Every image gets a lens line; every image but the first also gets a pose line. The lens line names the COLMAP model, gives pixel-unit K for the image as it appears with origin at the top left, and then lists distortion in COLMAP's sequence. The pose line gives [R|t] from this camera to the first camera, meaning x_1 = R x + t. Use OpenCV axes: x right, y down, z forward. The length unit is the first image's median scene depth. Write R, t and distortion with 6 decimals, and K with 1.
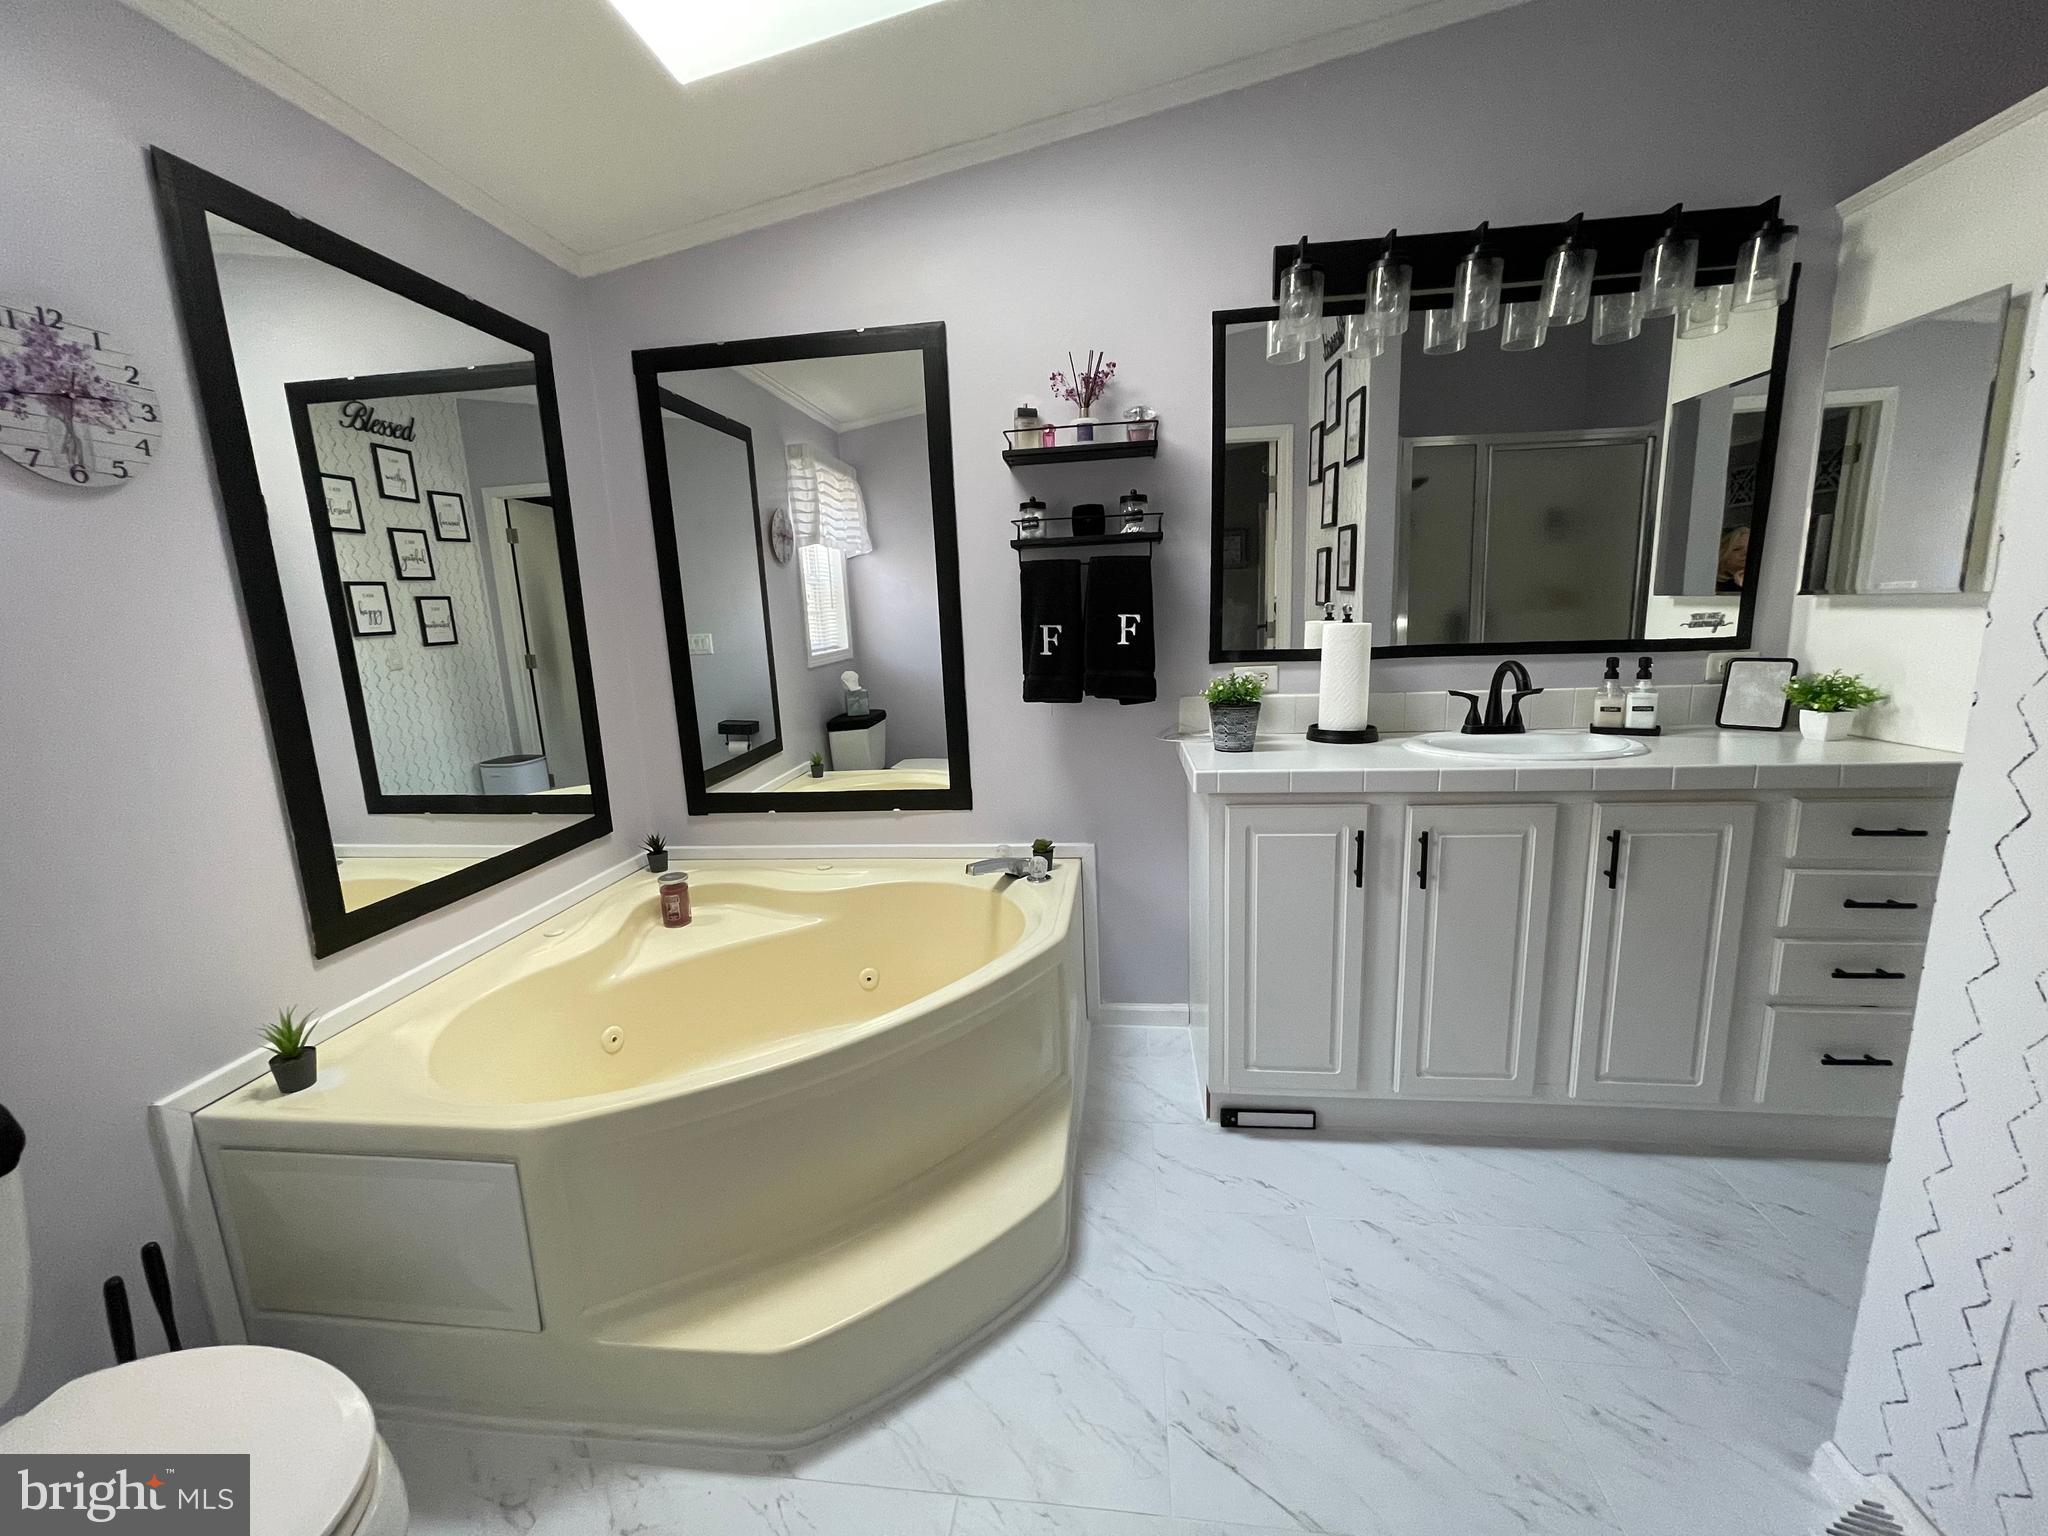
lens RADIAL K [[822.6, 0, 1033.6], [0, 822.6, 766.6], [0, 0, 1]] dist [-0.000856, -0.000250]
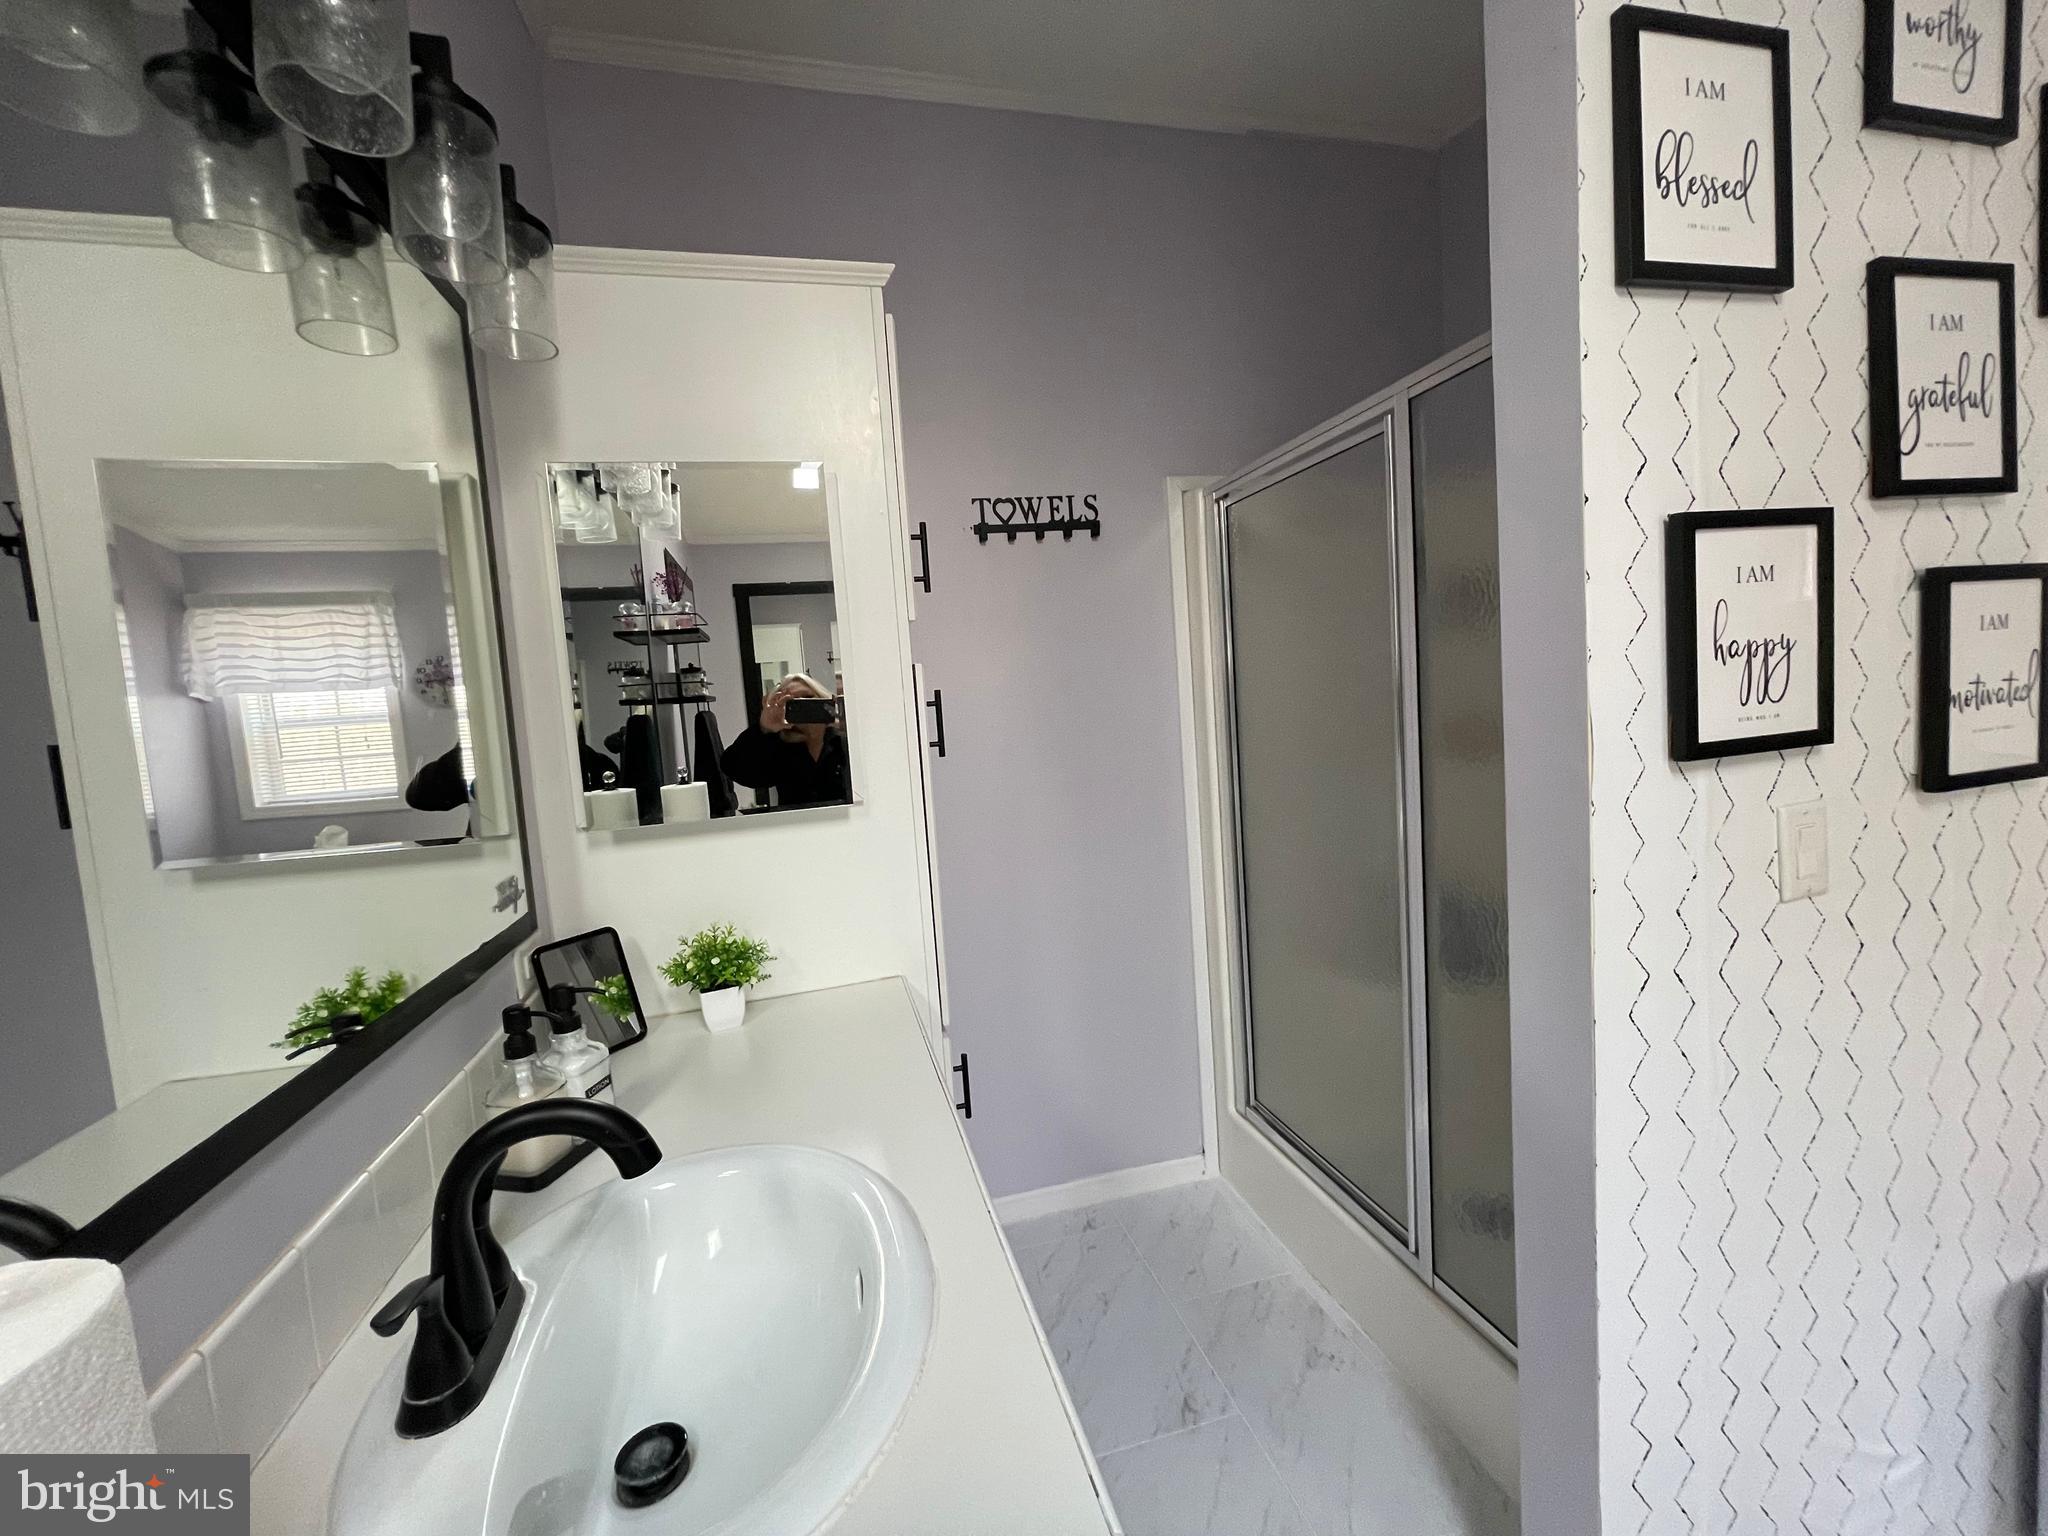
lens RADIAL K [[822.6, 0, 1022.4], [0, 822.6, 763.4], [0, 0, 1]] dist [-0.000856, -0.000250]
pose [[0.387471, 0.090340, -0.917445, -0.648759], [-0.122974, 0.991358, 0.045682, -0.137045], [0.913643, 0.095121, 0.395232, 0.705175]]
